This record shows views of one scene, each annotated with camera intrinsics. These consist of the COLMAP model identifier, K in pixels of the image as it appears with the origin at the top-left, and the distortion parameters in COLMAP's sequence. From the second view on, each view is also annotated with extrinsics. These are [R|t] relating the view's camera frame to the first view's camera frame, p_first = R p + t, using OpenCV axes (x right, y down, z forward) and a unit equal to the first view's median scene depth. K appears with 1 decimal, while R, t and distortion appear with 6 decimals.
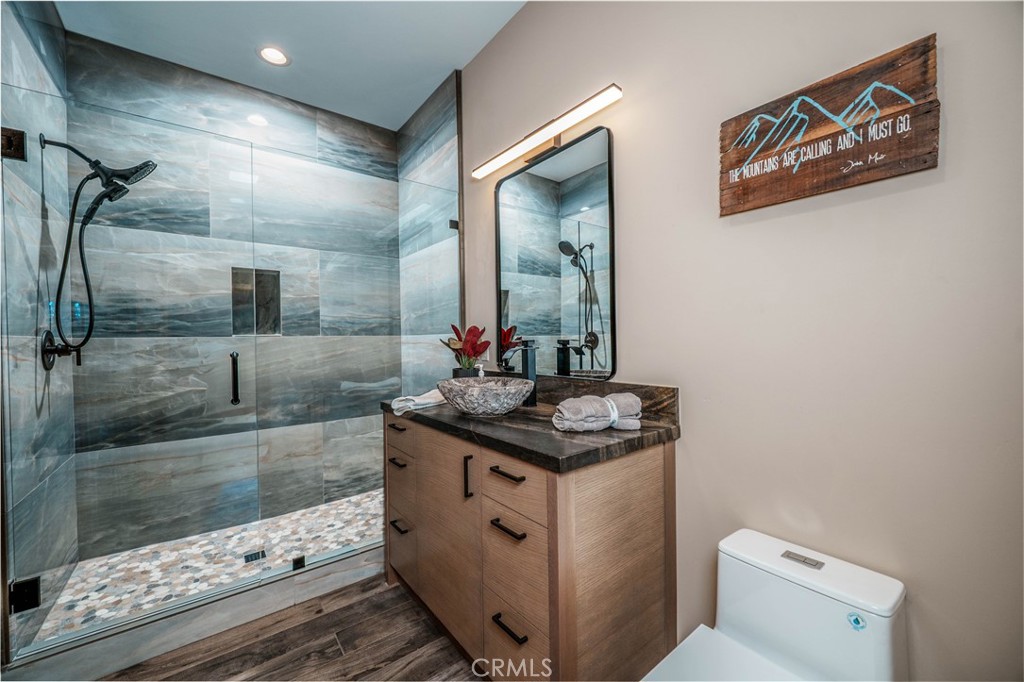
lens RADIAL K [[409.0, 0, 518.2], [0, 409.0, 340.9], [0, 0, 1]] dist [-0.001651, -0.000025]
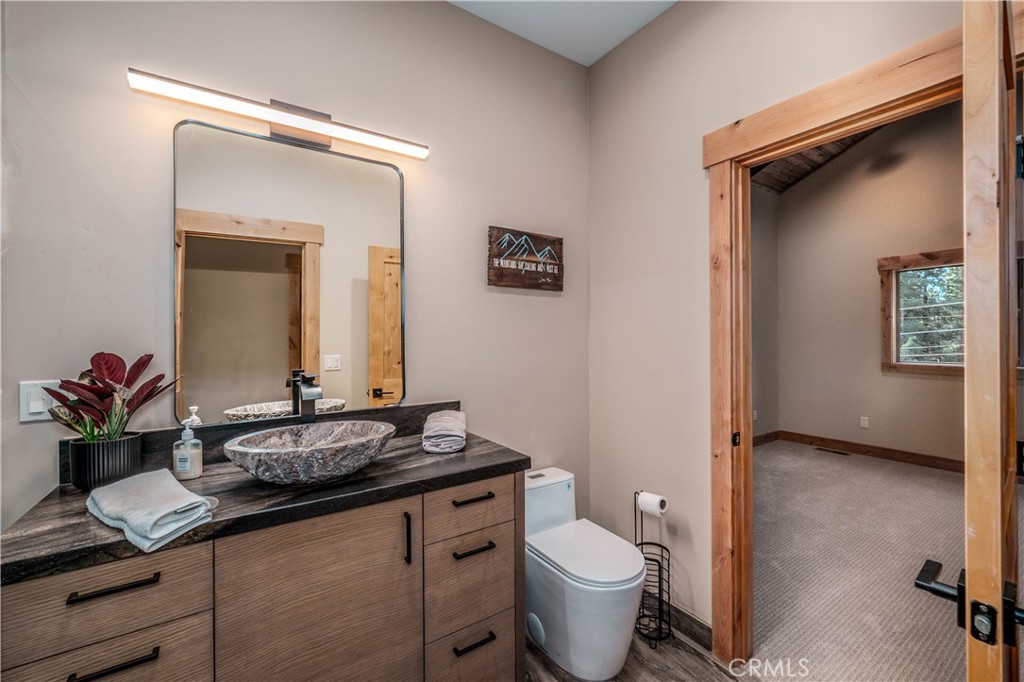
lens RADIAL K [[409.0, 0, 518.2], [0, 409.0, 340.9], [0, 0, 1]] dist [-0.001651, -0.000025]
pose [[0.077843, 0.008624, 0.996928, -1.197987], [0.013331, 0.999864, -0.009690, -0.084817], [-0.996876, 0.014045, 0.077718, 0.877864]]
